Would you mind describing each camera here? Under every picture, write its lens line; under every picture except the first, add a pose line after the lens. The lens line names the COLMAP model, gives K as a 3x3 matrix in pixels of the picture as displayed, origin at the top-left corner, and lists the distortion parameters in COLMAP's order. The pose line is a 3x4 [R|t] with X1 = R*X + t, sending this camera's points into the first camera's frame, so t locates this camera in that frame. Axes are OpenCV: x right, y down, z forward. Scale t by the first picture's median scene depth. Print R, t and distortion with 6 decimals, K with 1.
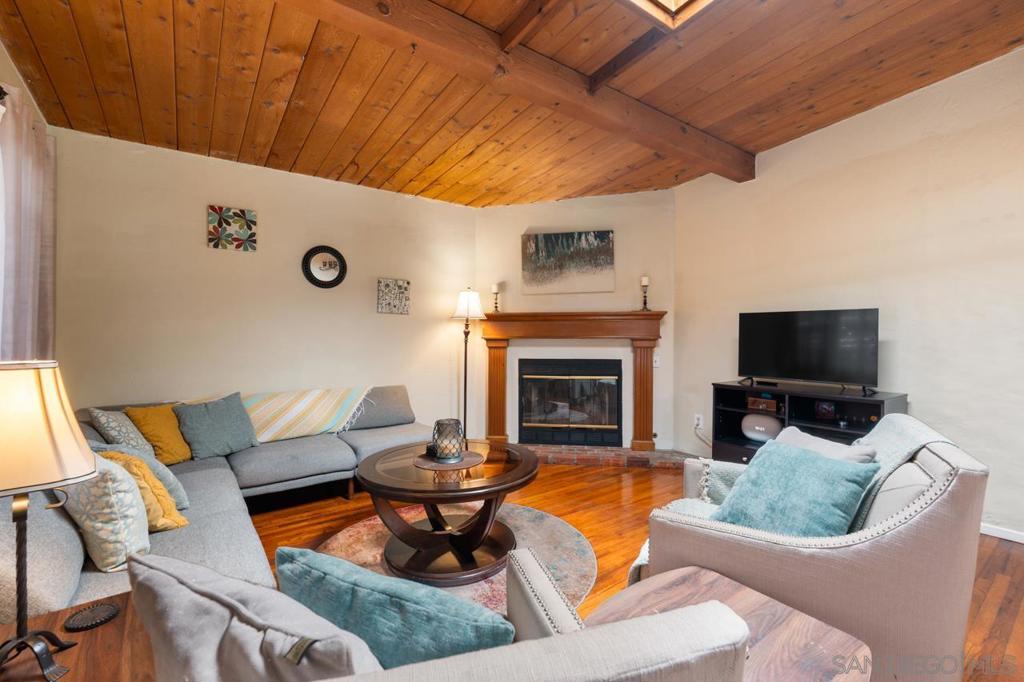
lens RADIAL K [[449.1, 0, 512.4], [0, 449.1, 334.4], [0, 0, 1]] dist [-0.008967, 0.001940]
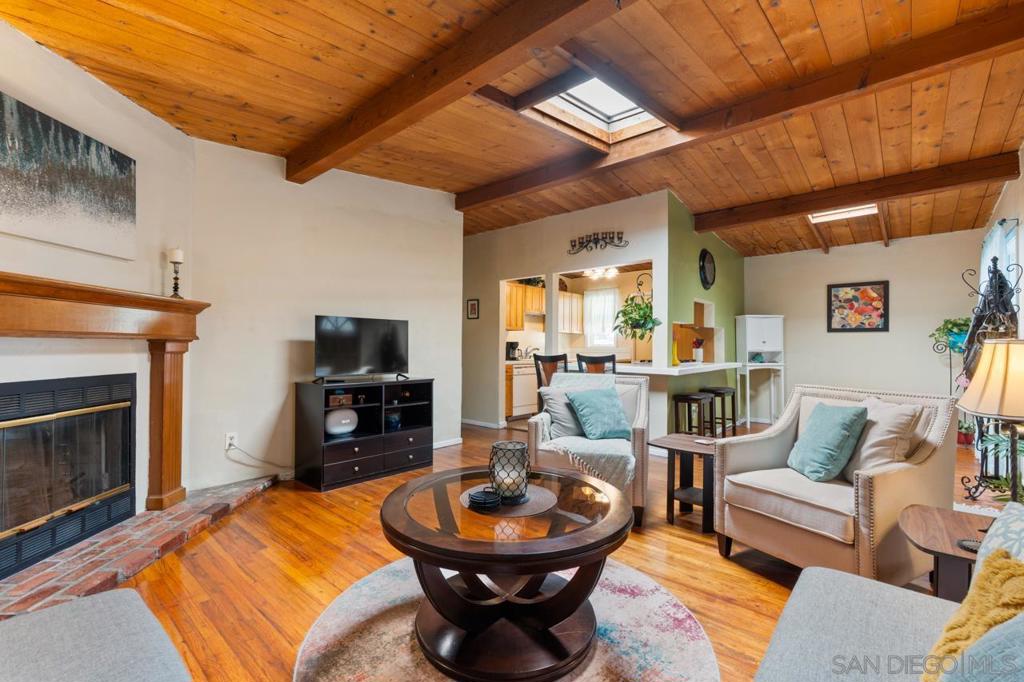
lens RADIAL K [[449.1, 0, 509.6], [0, 449.1, 350.6], [0, 0, 1]] dist [-0.008967, 0.001940]
pose [[-0.203104, -0.008663, 0.979119, -0.550083], [-0.001122, 0.999962, 0.008614, 0.021701], [-0.979156, 0.000651, -0.203106, 0.739277]]
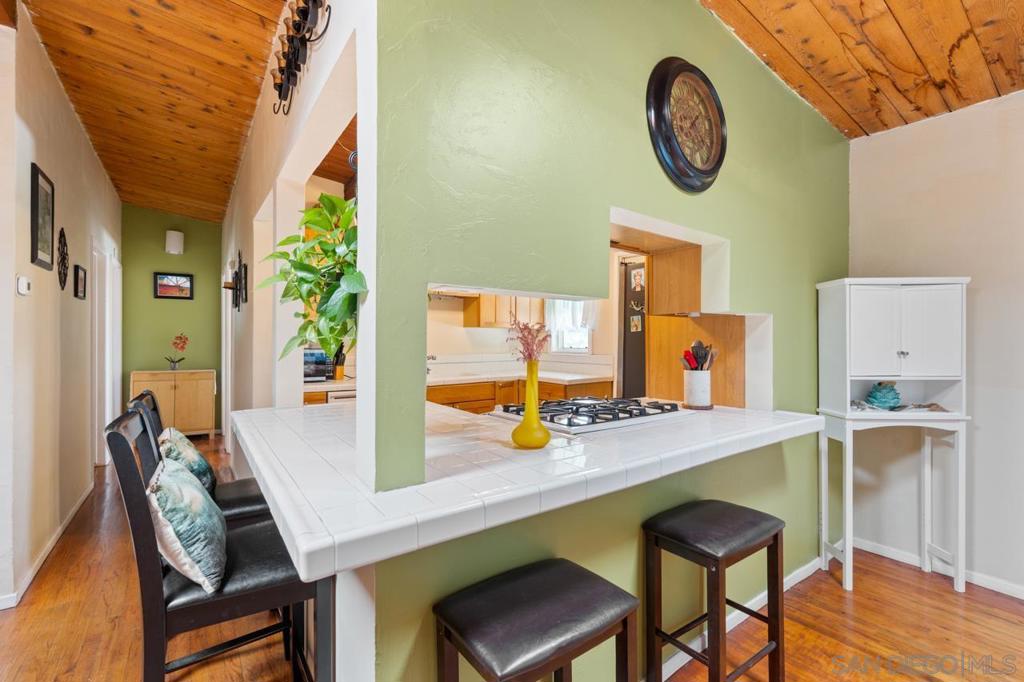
lens RADIAL K [[449.1, 0, 509.1], [0, 449.1, 350.9], [0, 0, 1]] dist [-0.008967, 0.001940]
pose [[0.016214, -0.024340, 0.999572, 0.289977], [-0.002539, 0.999699, 0.024384, -0.013829], [-0.999865, -0.002933, 0.016147, -0.014866]]
